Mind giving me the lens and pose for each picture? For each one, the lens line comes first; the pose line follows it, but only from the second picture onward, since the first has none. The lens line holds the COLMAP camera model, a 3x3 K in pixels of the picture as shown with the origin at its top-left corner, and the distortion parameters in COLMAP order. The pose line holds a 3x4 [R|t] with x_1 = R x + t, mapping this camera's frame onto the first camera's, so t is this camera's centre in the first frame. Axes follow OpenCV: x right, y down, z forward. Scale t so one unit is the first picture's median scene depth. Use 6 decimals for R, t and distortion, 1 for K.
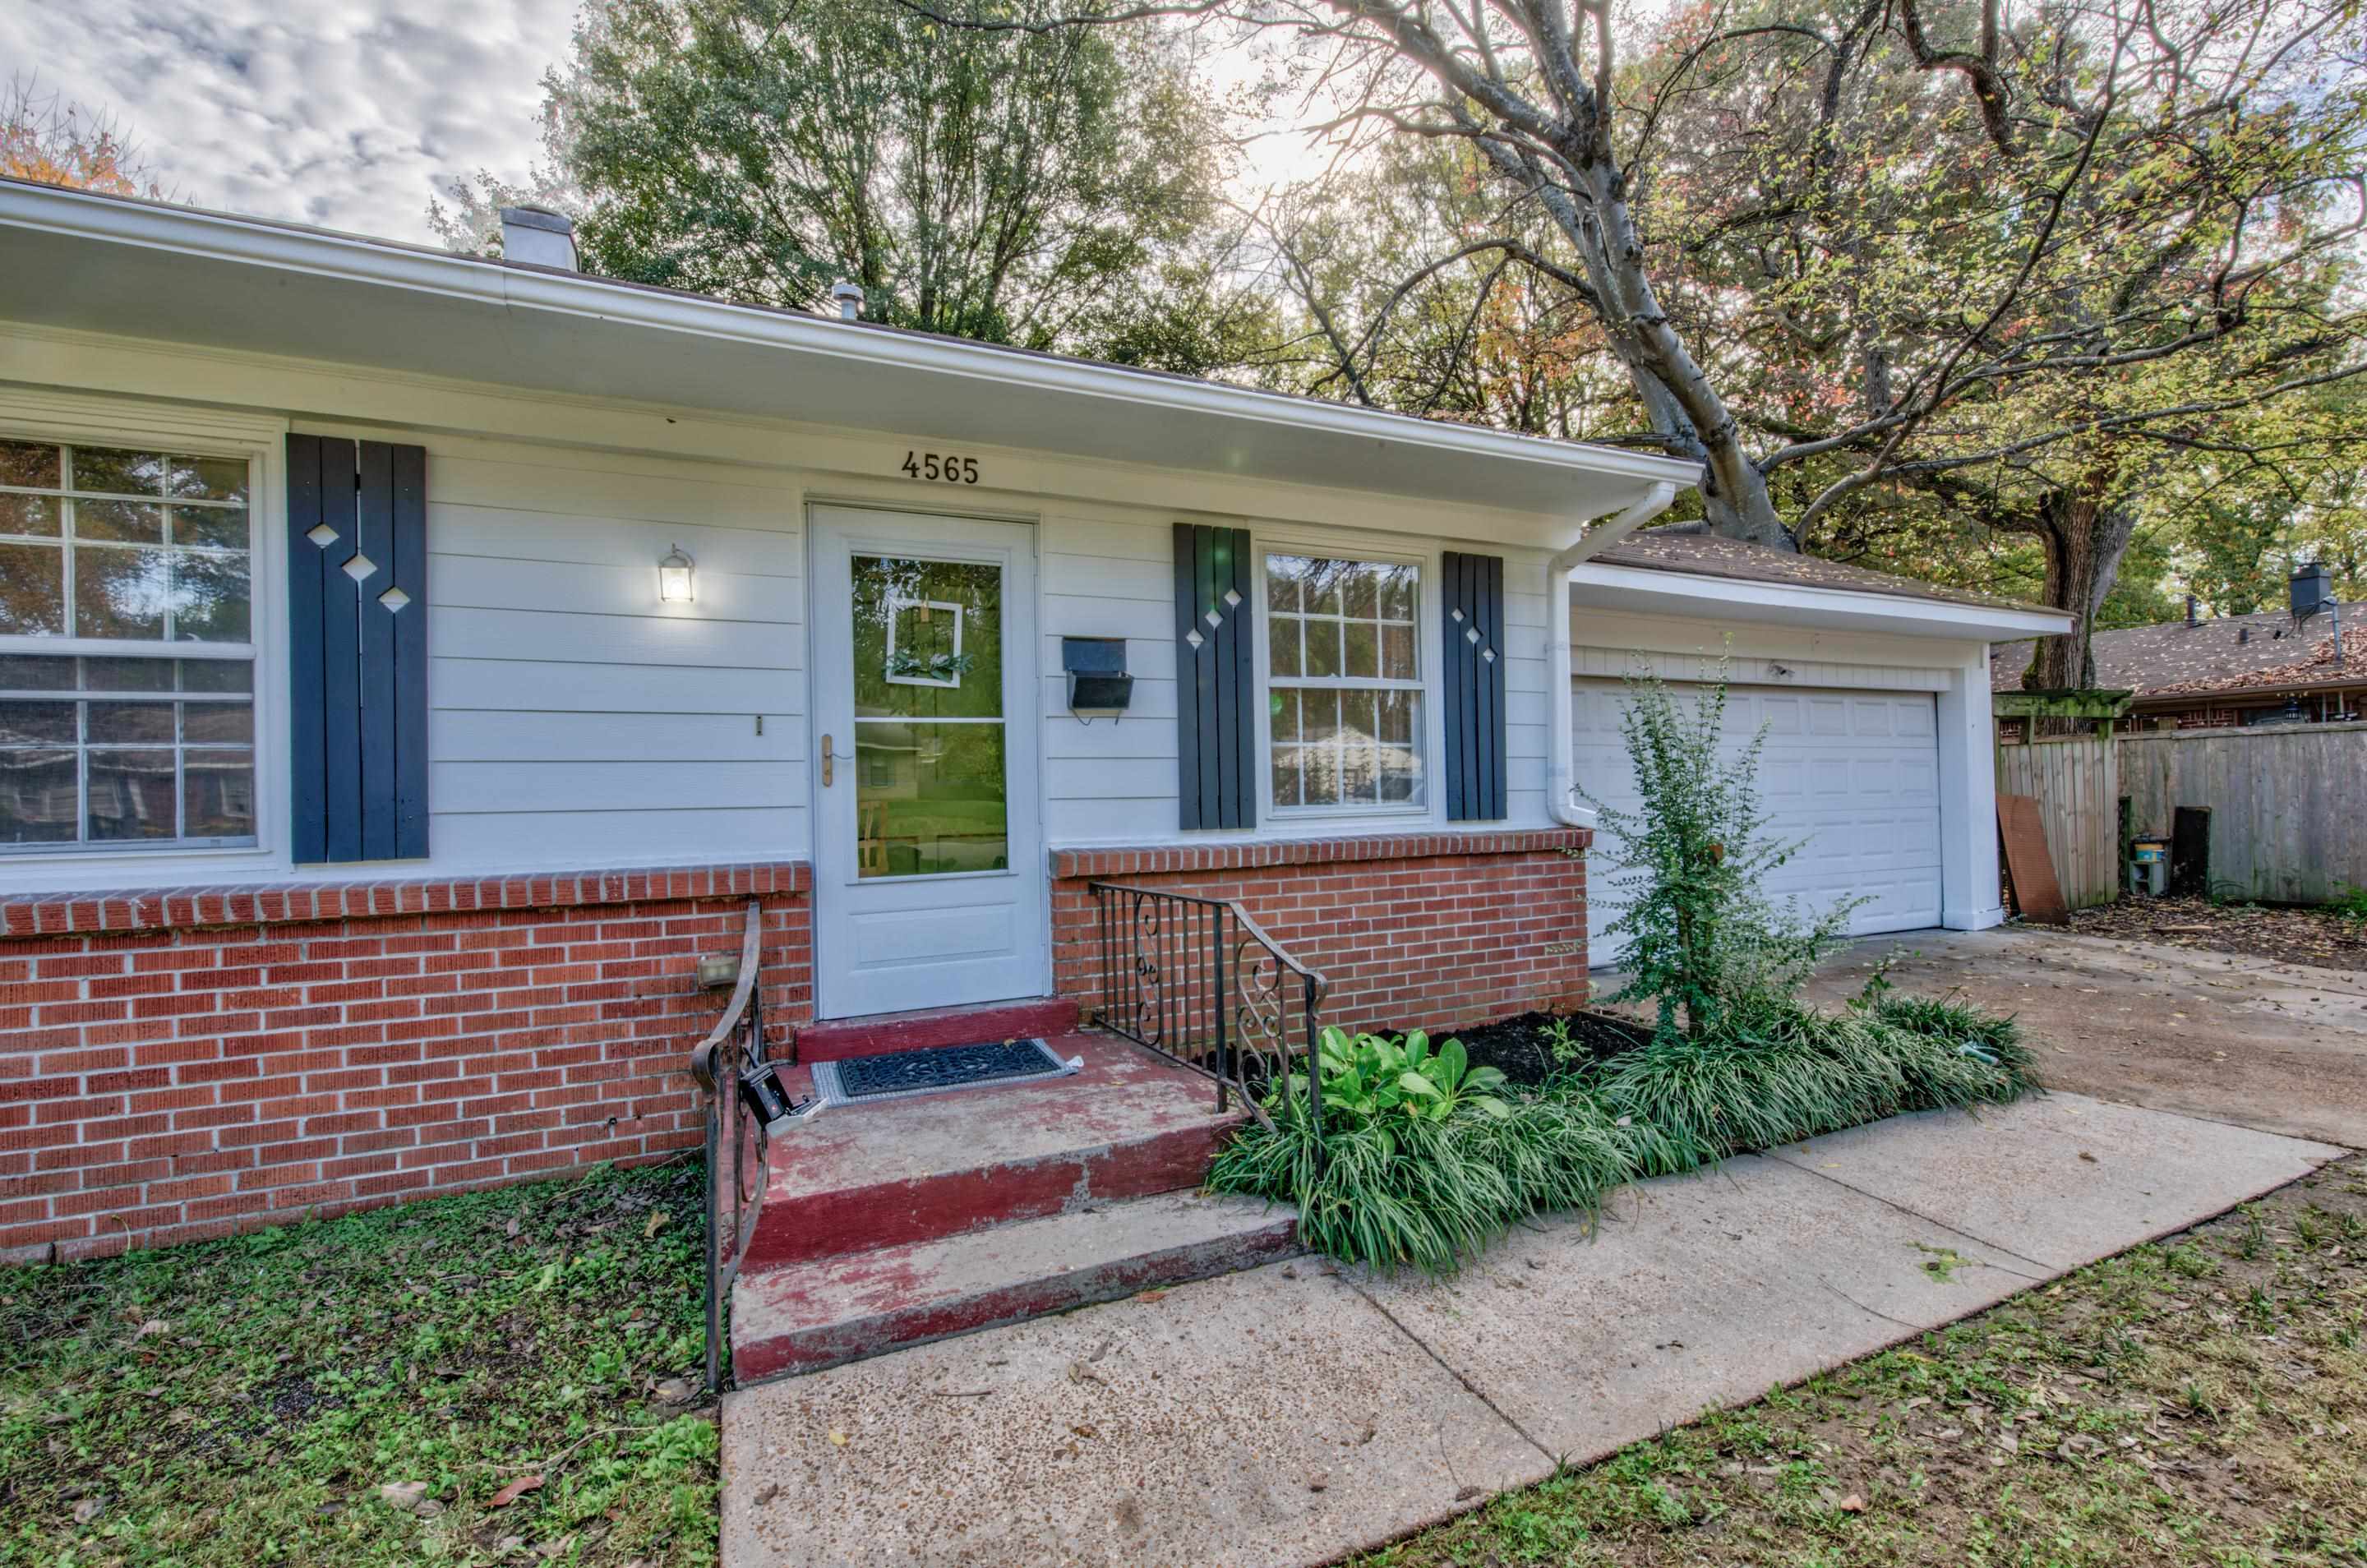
lens RADIAL K [[1002.2, 0, 1190.2], [0, 1002.2, 784.1], [0, 0, 1]] dist [0.000832, 0.000552]
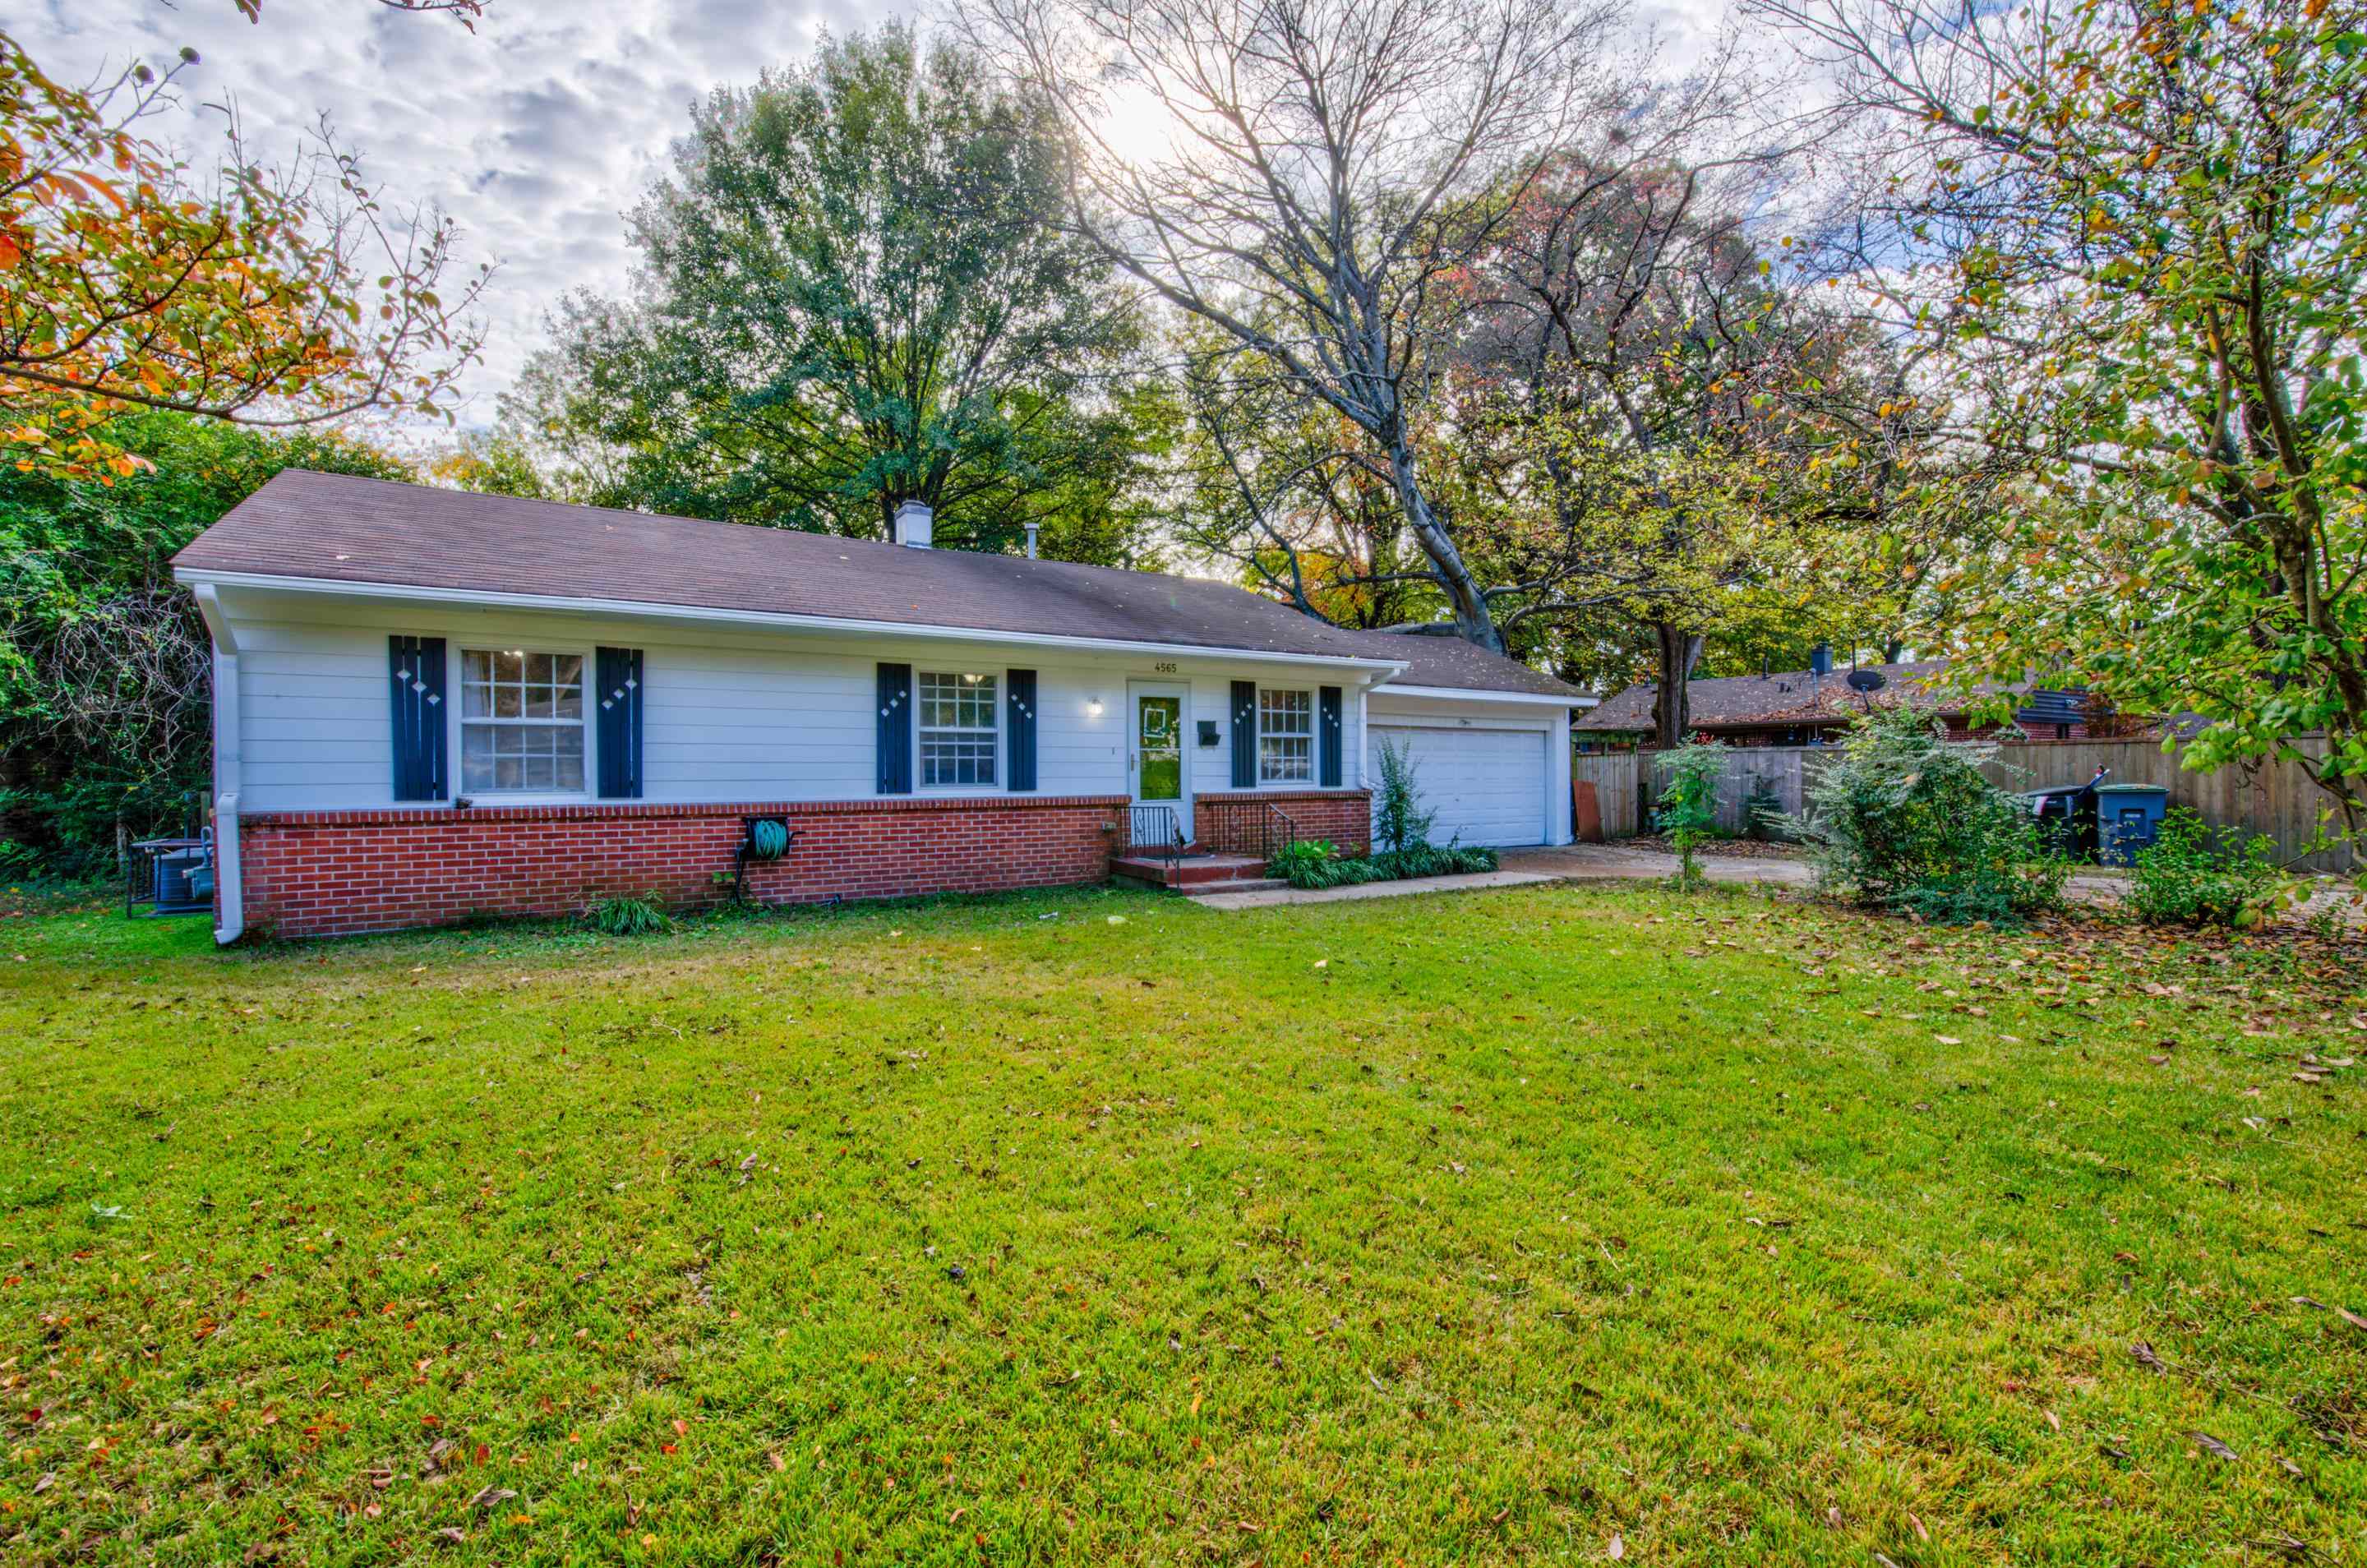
lens RADIAL K [[1002.2, 0, 1190.2], [0, 1002.2, 784.1], [0, 0, 1]] dist [0.000832, 0.000552]
pose [[0.988843, 0.009683, 0.148647, -0.547465], [-0.011306, 0.999885, 0.010077, 0.008531], [-0.148532, -0.011646, 0.988839, -1.797683]]
